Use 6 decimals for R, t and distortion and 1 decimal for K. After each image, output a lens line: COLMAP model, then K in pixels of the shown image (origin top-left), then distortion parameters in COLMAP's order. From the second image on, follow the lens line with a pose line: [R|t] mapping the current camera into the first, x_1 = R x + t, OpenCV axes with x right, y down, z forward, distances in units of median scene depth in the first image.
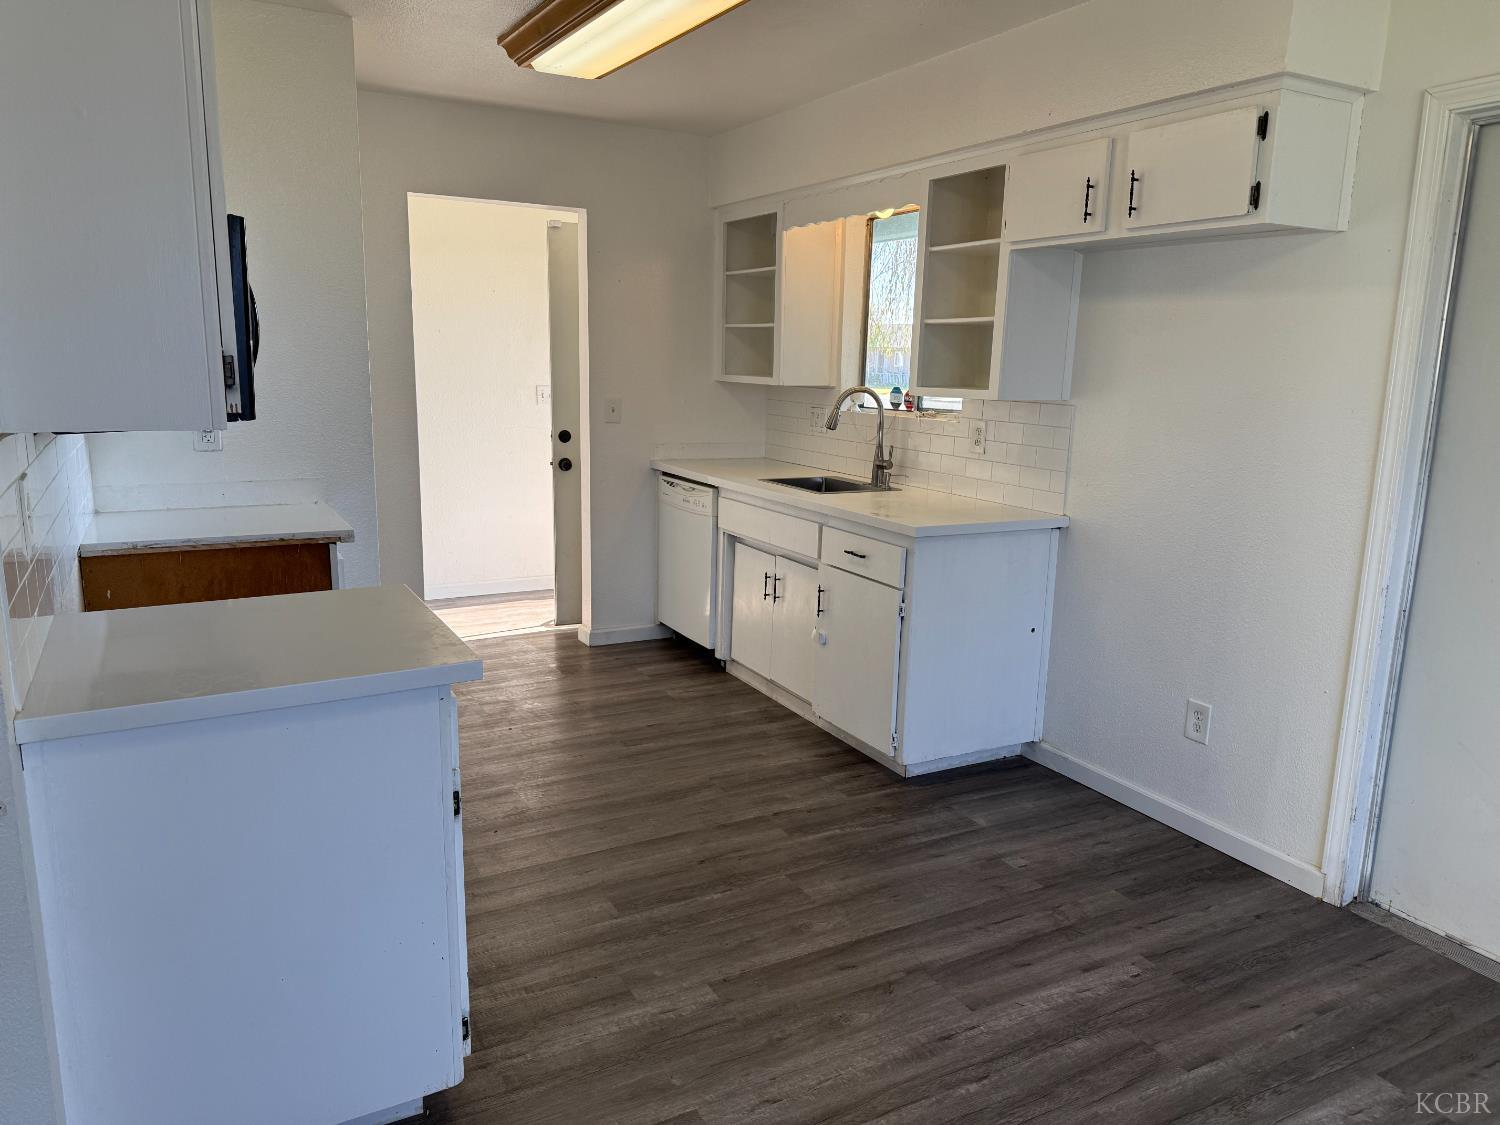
lens RADIAL K [[1048.6, 0, 746.3], [0, 1048.6, 564.4], [0, 0, 1]] dist [0.039400, -0.044308]
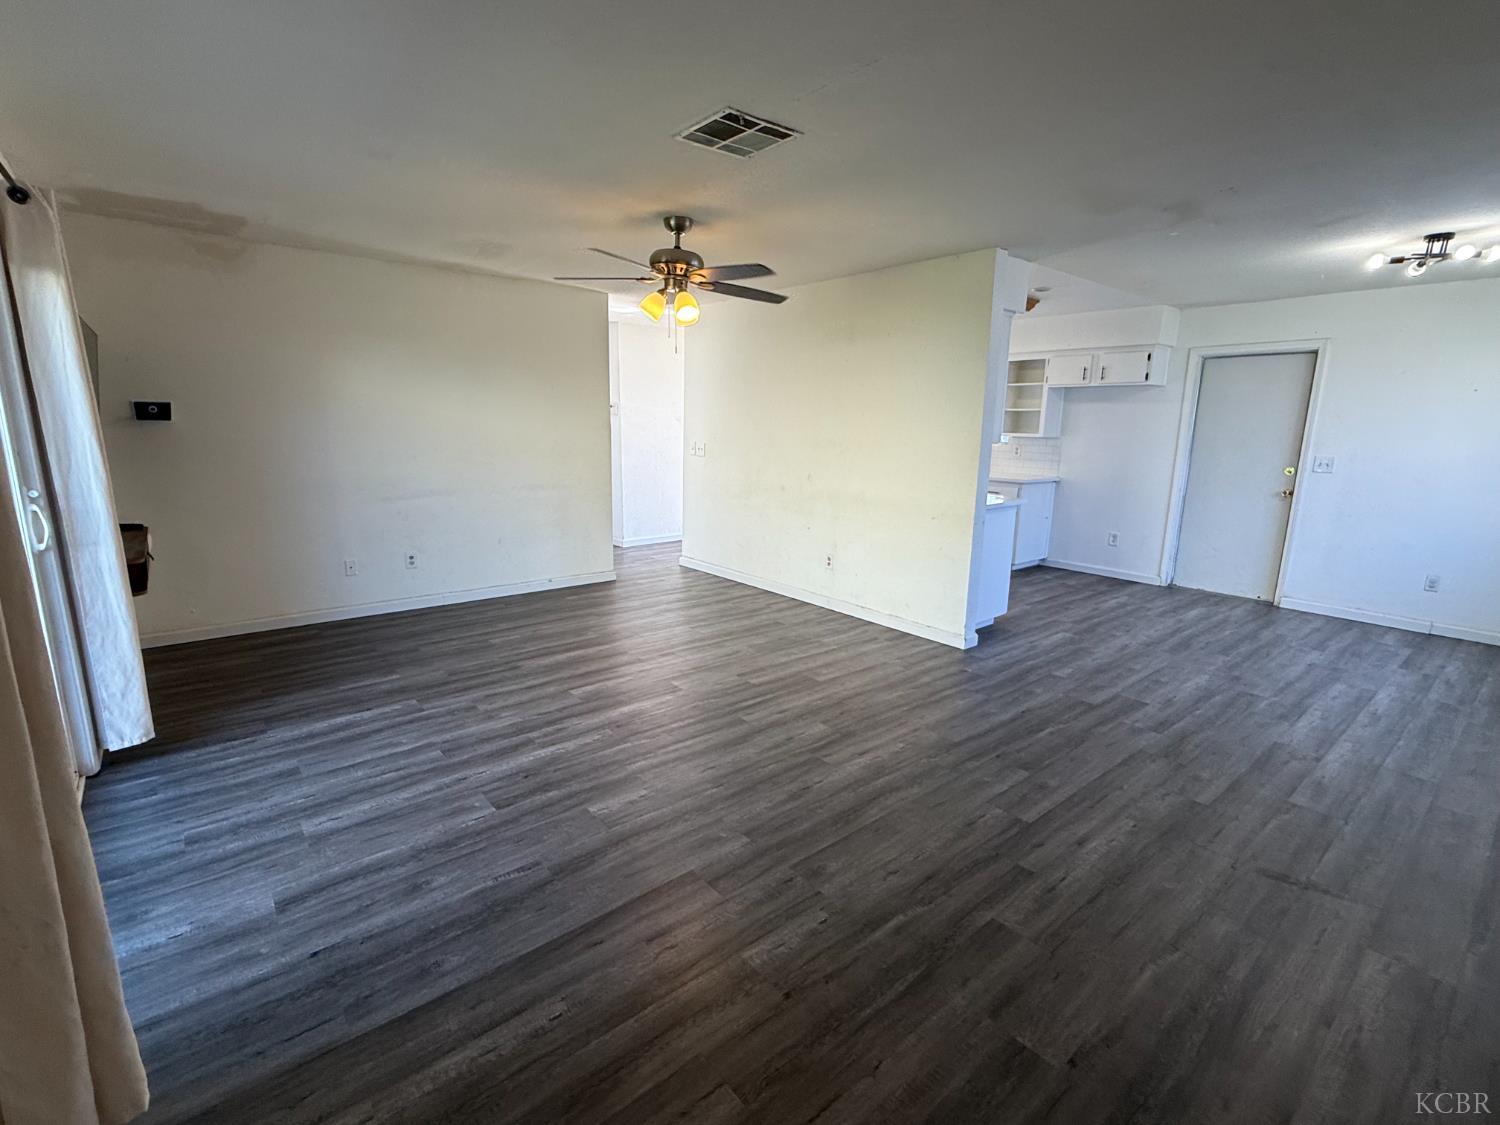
lens RADIAL K [[693.8, 0, 749.8], [0, 693.8, 559.3], [0, 0, 1]] dist [0.003796, -0.001304]
pose [[0.978704, -0.043268, 0.200667, -1.008551], [0.043008, 0.999059, 0.005660, 0.145261], [-0.200723, 0.003091, 0.979643, -0.771291]]
